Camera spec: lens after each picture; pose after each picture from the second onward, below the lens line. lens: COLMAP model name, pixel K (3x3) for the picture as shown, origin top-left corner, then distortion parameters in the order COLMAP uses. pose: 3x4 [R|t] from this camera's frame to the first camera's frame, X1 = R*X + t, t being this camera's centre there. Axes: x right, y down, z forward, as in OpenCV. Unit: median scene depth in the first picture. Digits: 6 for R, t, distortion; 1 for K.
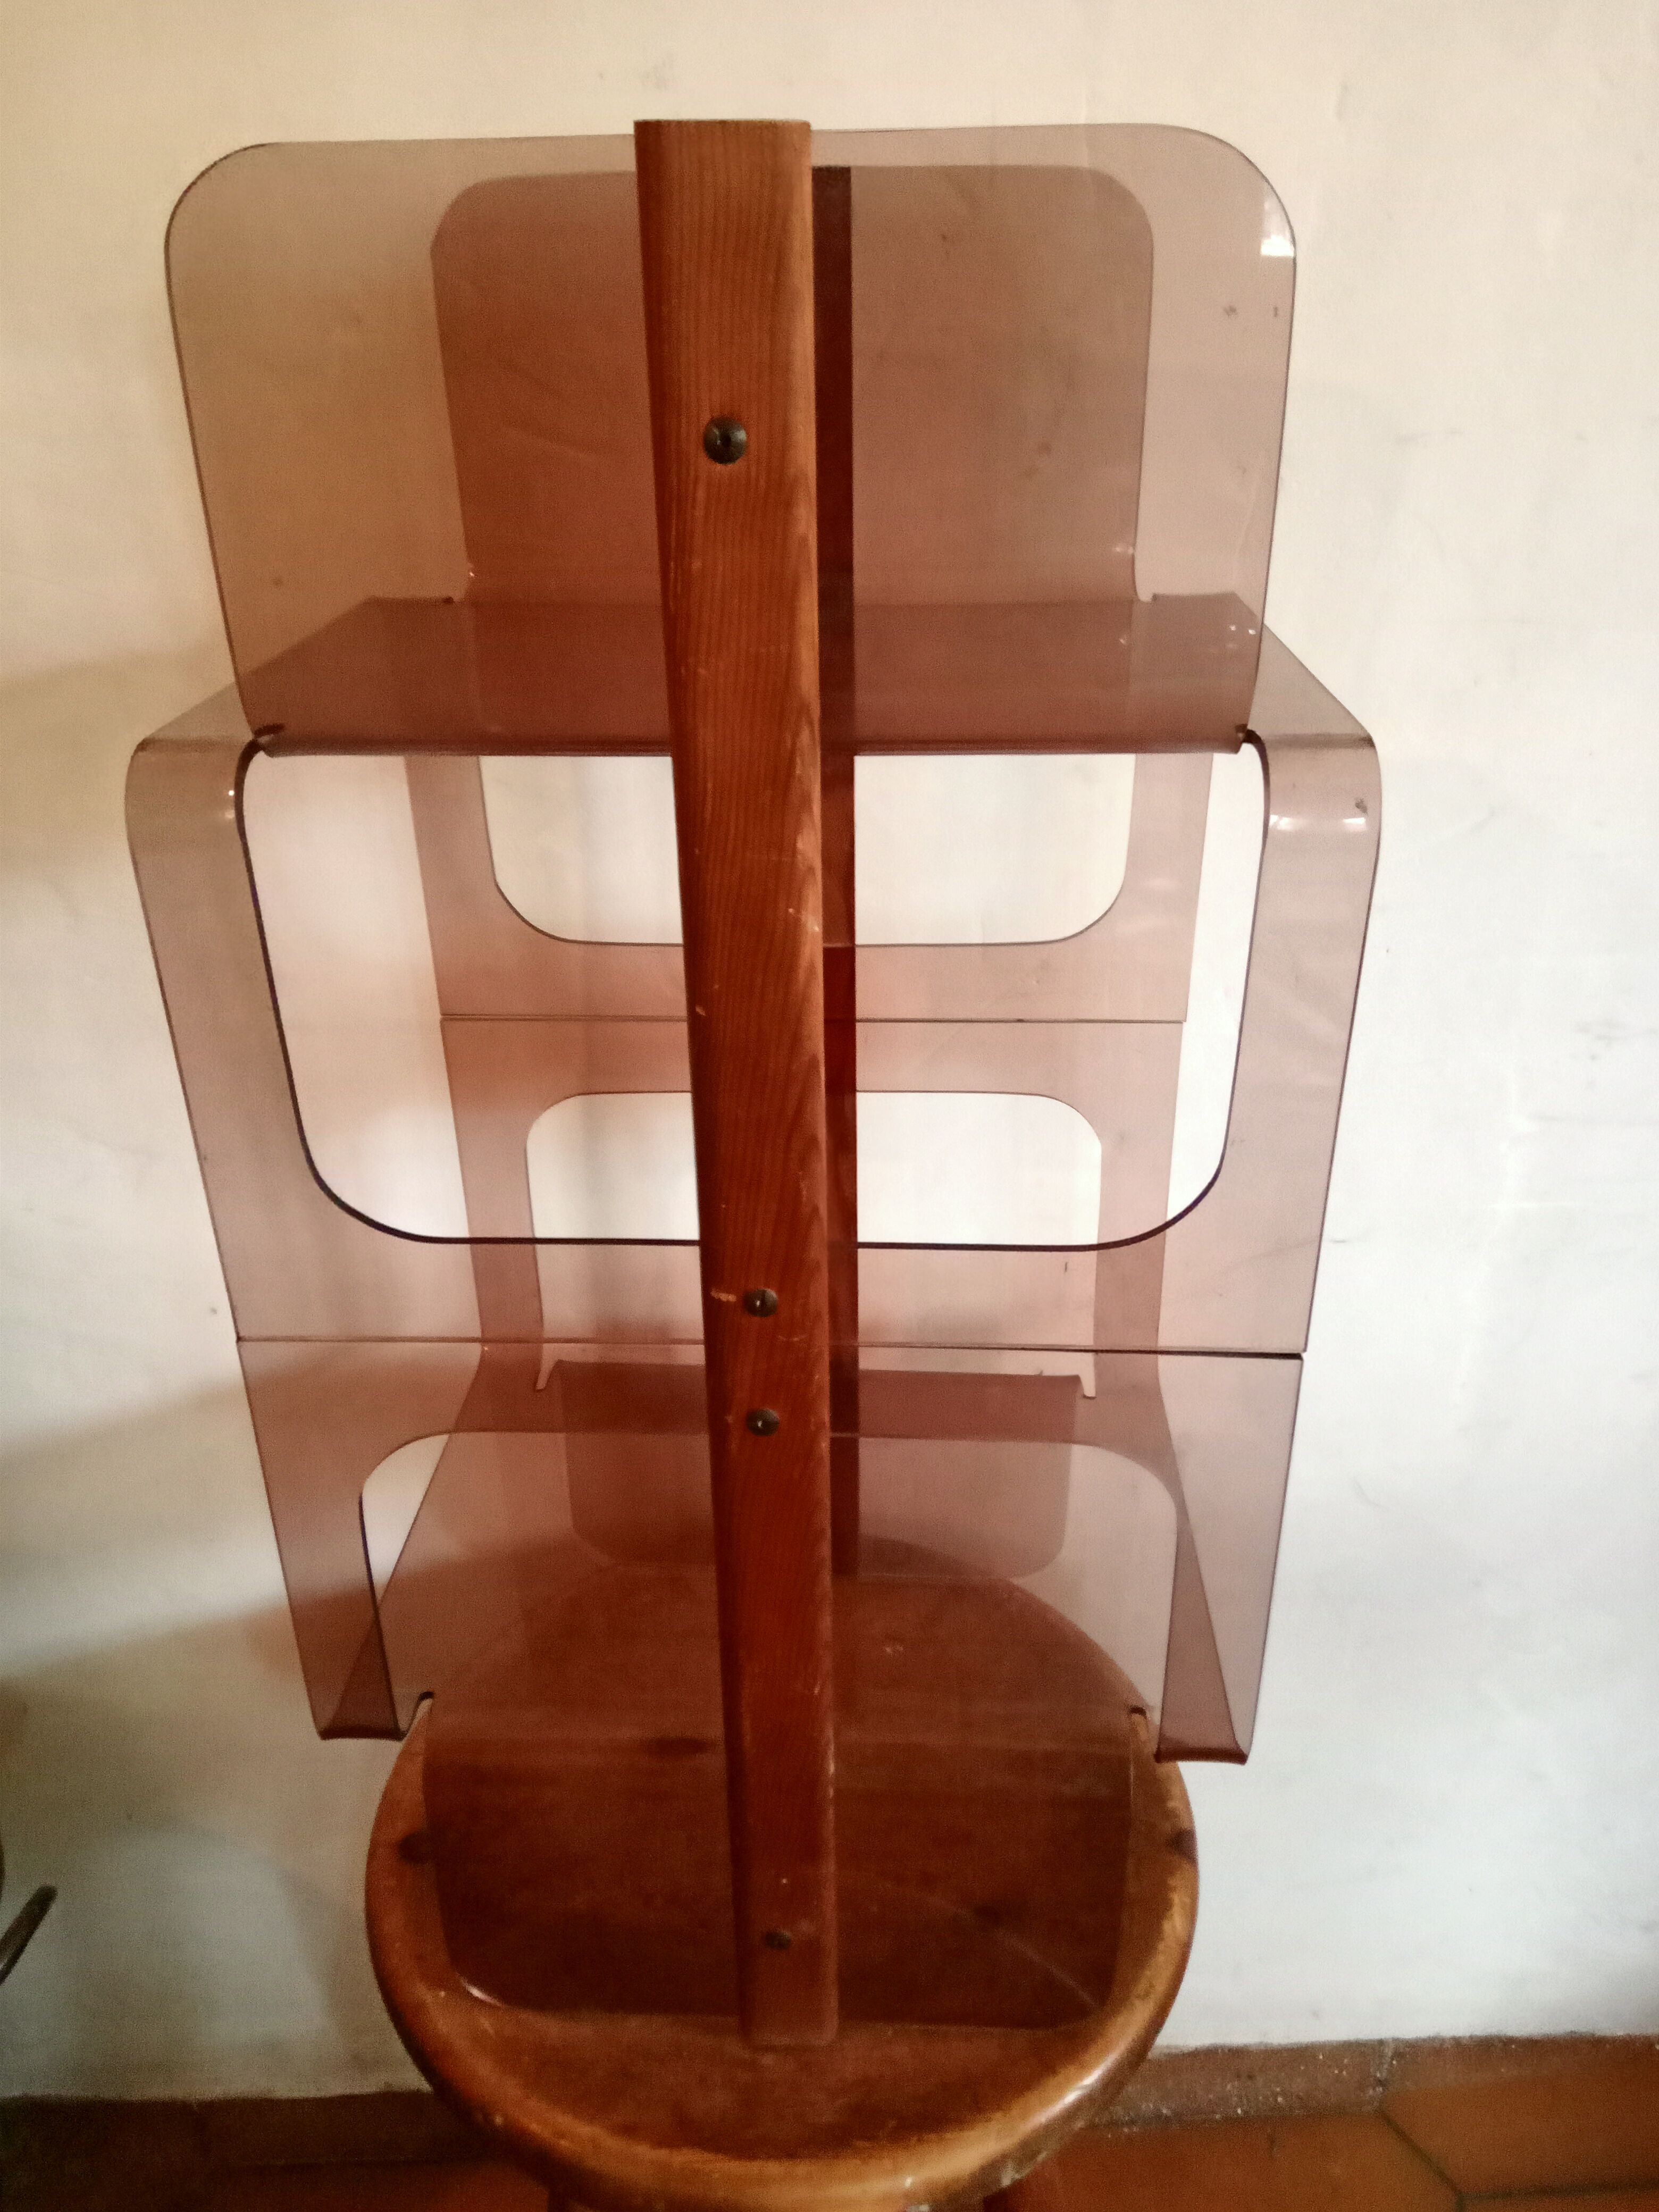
lens RADIAL K [[1655.9, 0, 829.5], [0, 1655.9, 1106.0], [0, 0, 1]] dist [0.006865, -0.009649]
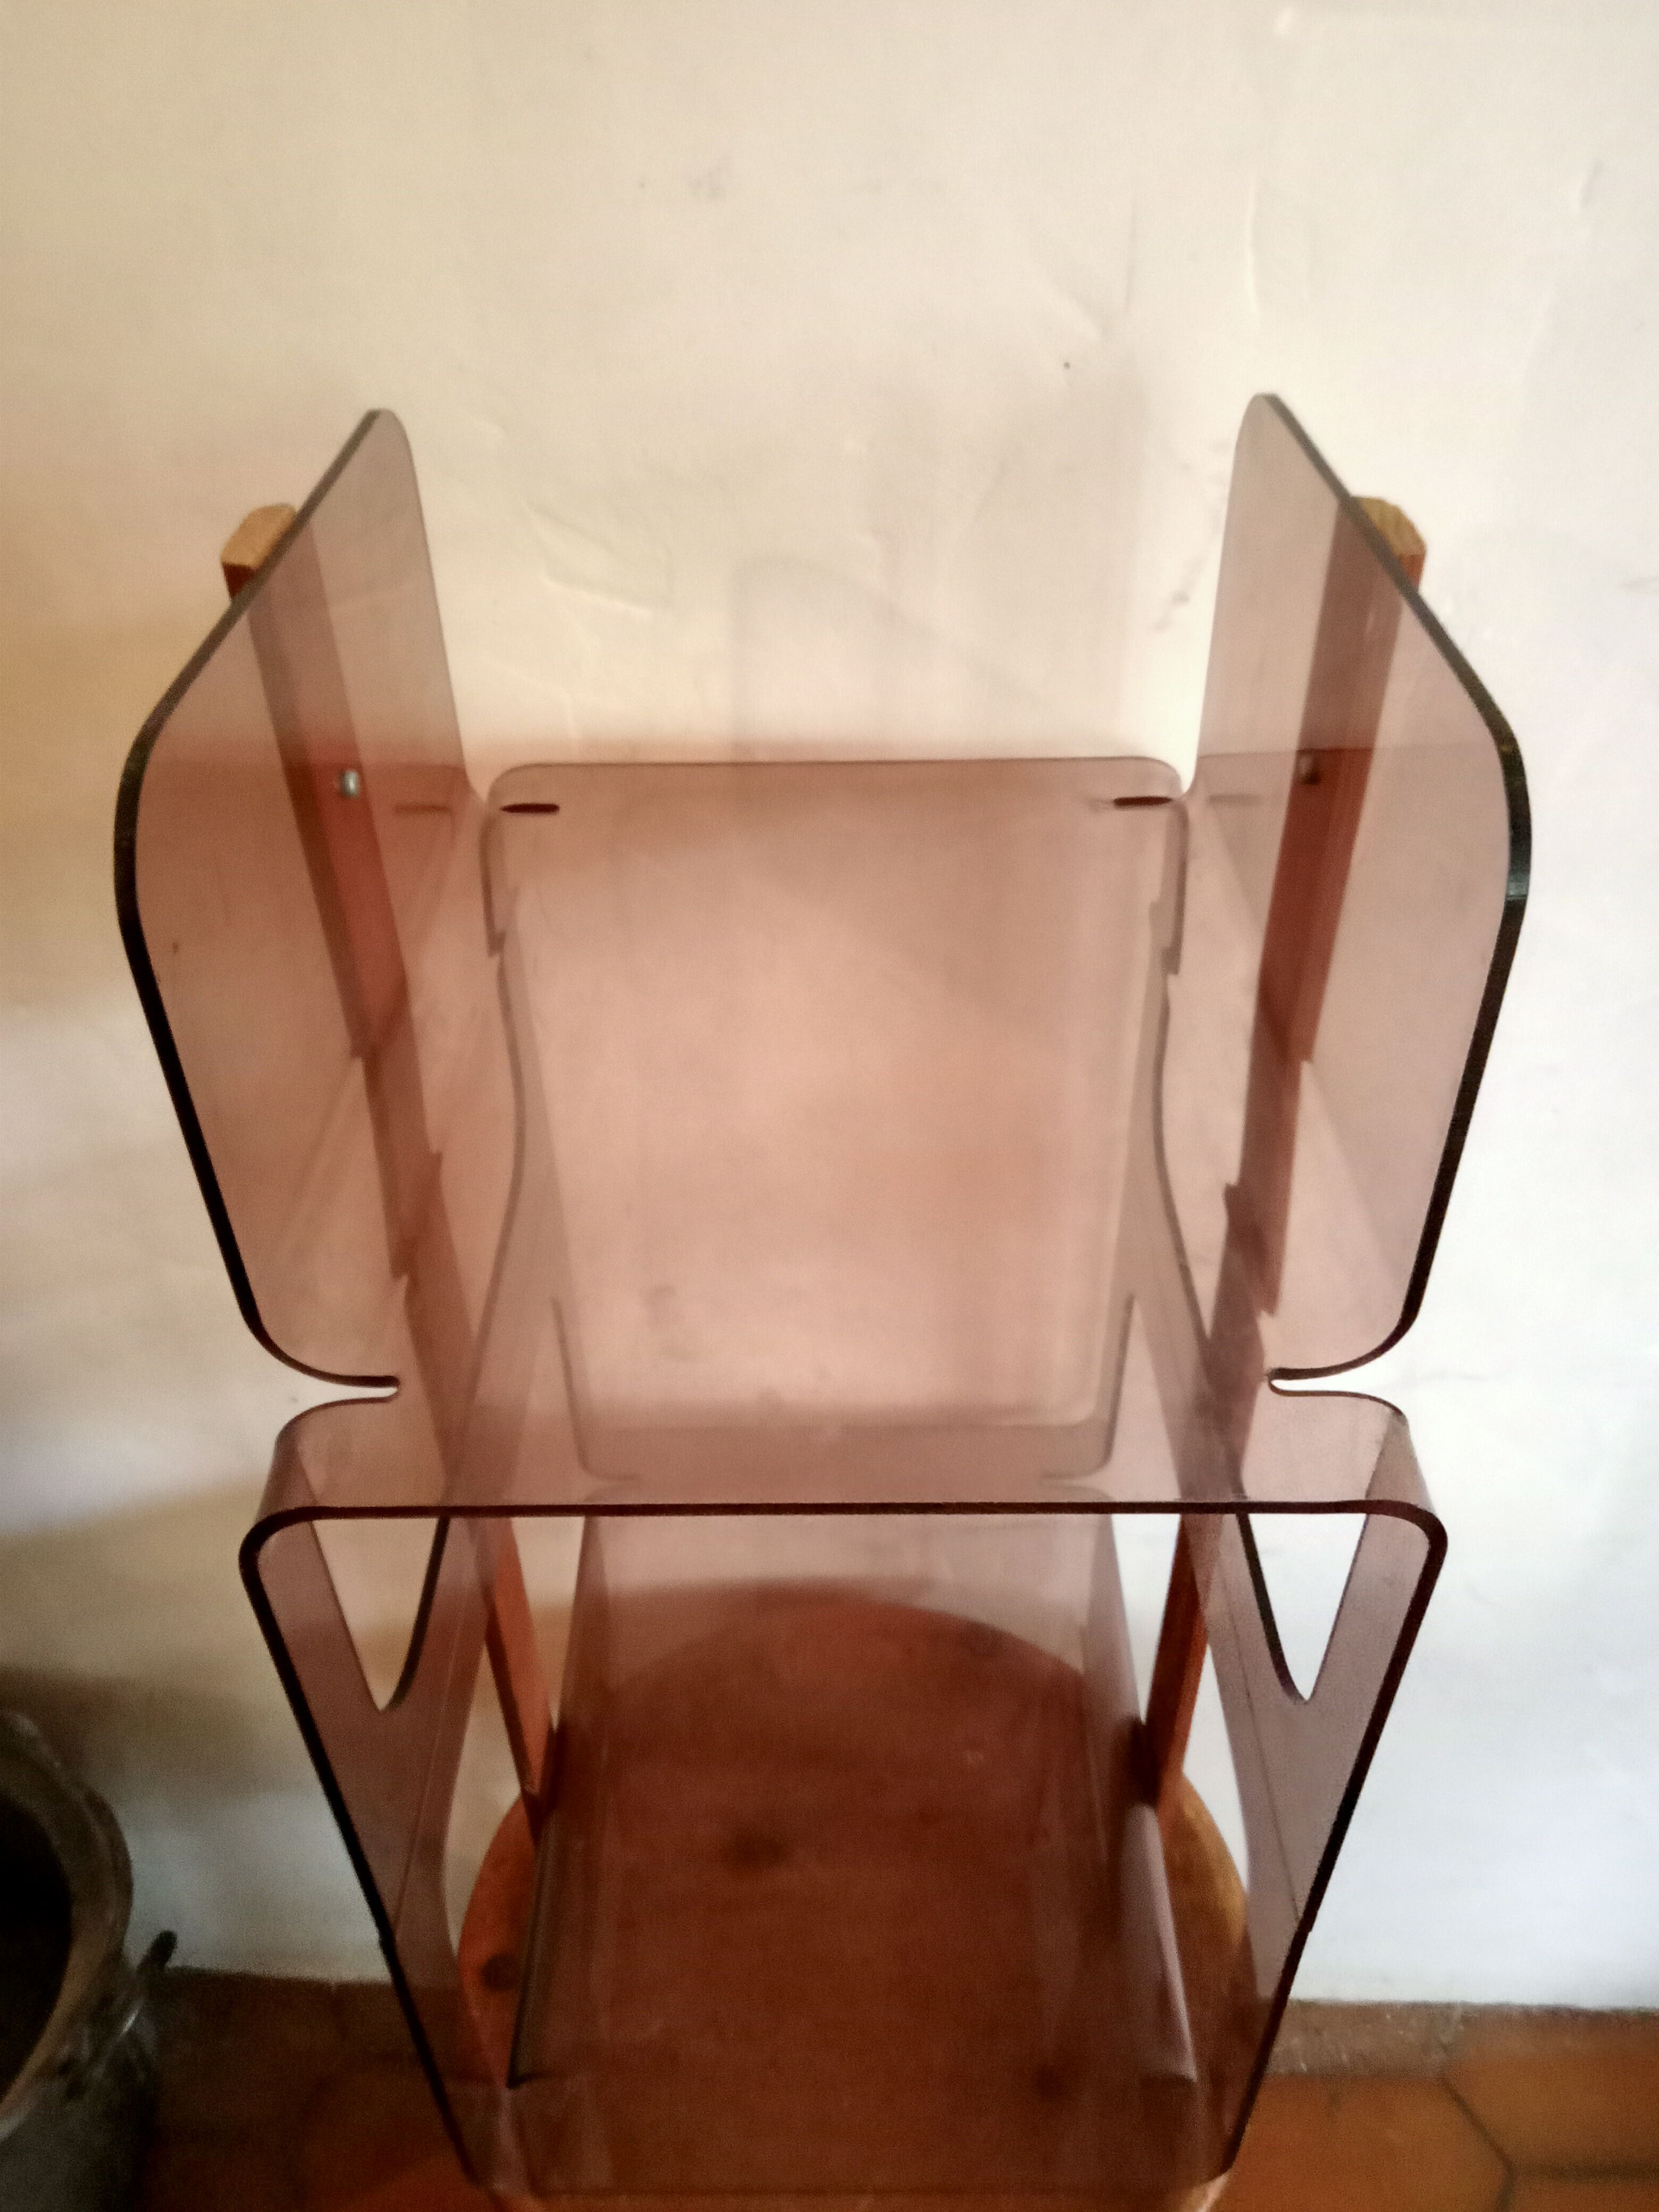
lens RADIAL K [[1684.4, 0, 833.7], [0, 1684.4, 1107.1], [0, 0, 1]] dist [-0.007177, -0.002209]
pose [[0.996795, 0.024699, -0.076096, 0.016671], [-0.007806, 0.976639, 0.214744, -0.204853], [0.079622, -0.213462, 0.973701, 0.071700]]
